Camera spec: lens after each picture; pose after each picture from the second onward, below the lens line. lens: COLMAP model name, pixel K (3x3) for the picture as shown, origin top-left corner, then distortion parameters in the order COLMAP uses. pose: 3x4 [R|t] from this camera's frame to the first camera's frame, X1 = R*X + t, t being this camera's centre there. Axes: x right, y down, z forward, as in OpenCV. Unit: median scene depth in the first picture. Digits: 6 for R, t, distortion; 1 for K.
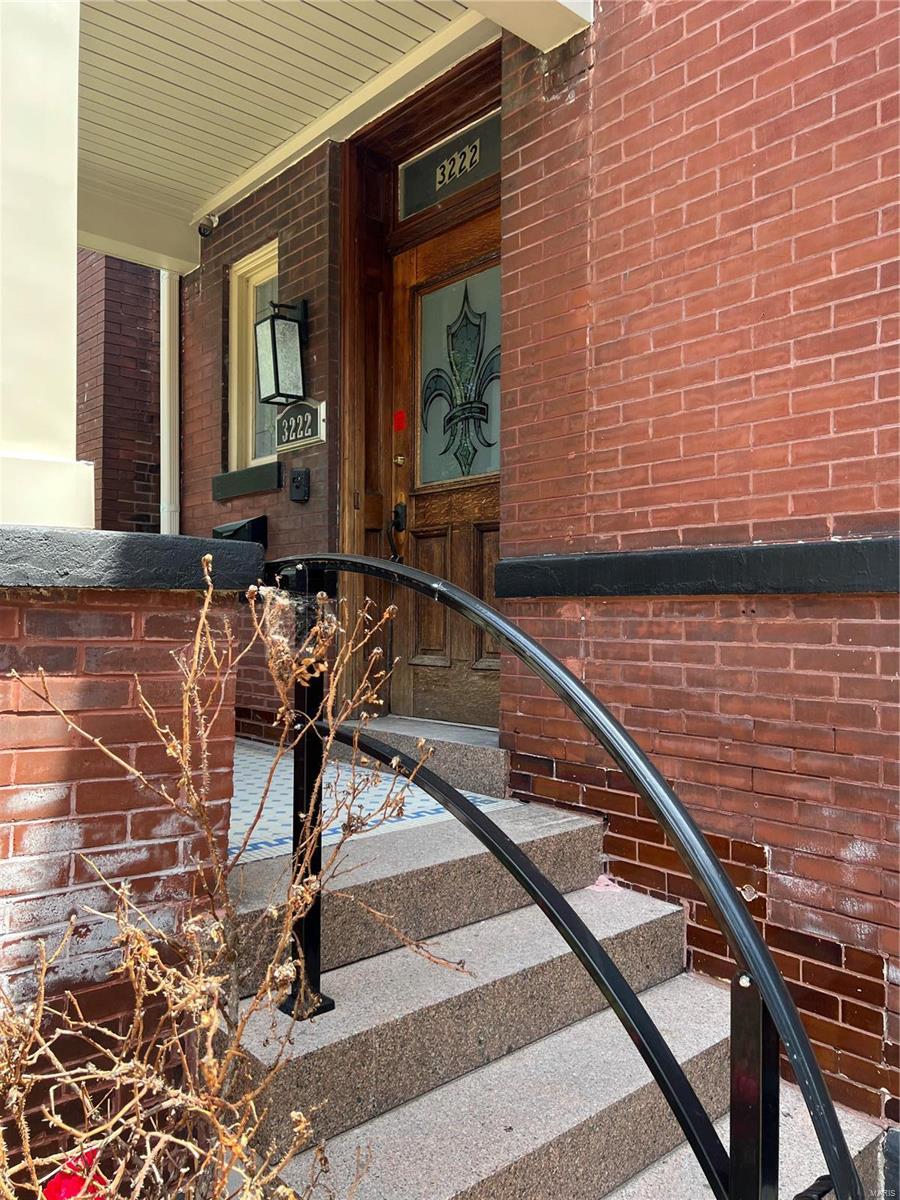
lens RADIAL K [[897.6, 0, 443.8], [0, 897.6, 606.1], [0, 0, 1]] dist [0.031394, -0.031906]
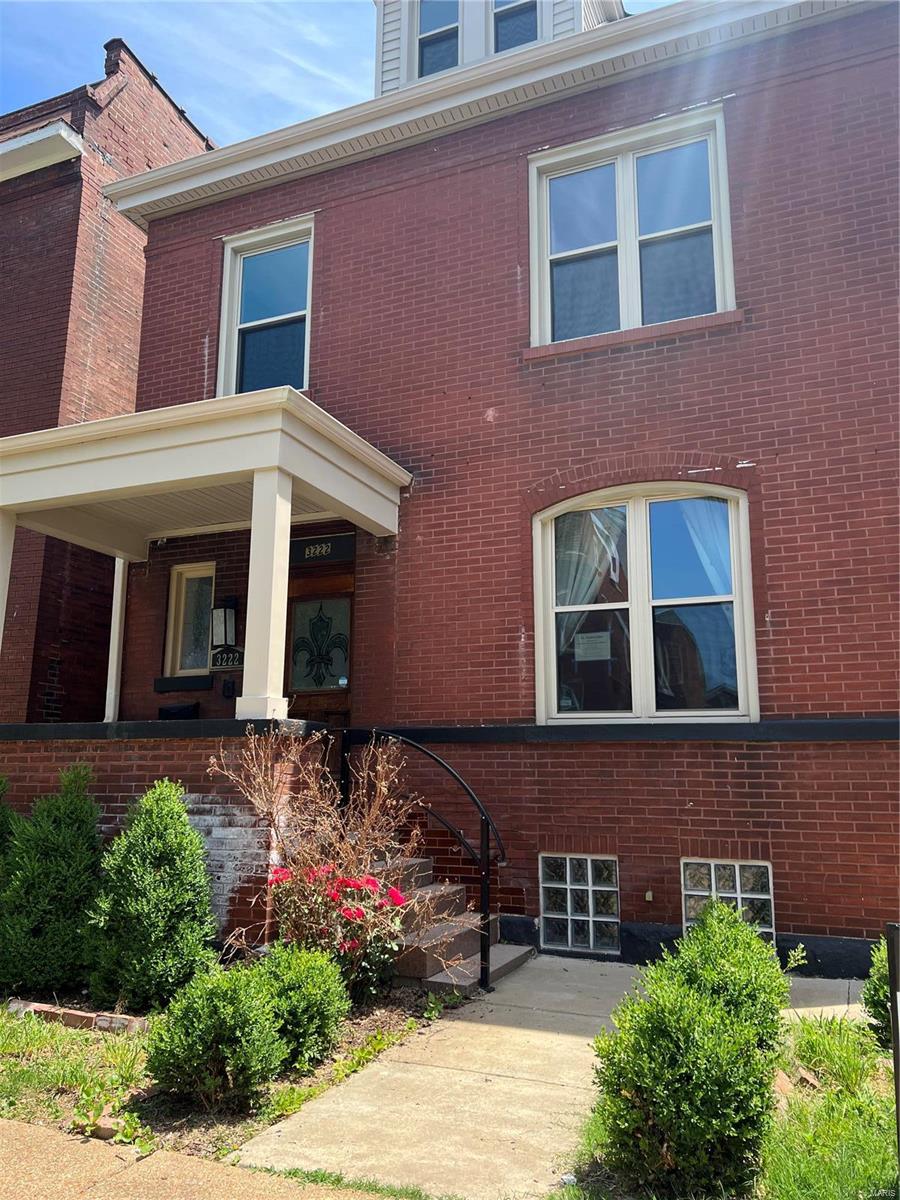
lens RADIAL K [[897.6, 0, 450.2], [0, 897.6, 594.2], [0, 0, 1]] dist [0.031394, -0.031906]
pose [[0.900710, 0.072496, 0.428328, -0.863834], [0.006489, 0.983622, -0.180127, 0.032431], [-0.434372, 0.165022, 0.885488, -1.493020]]
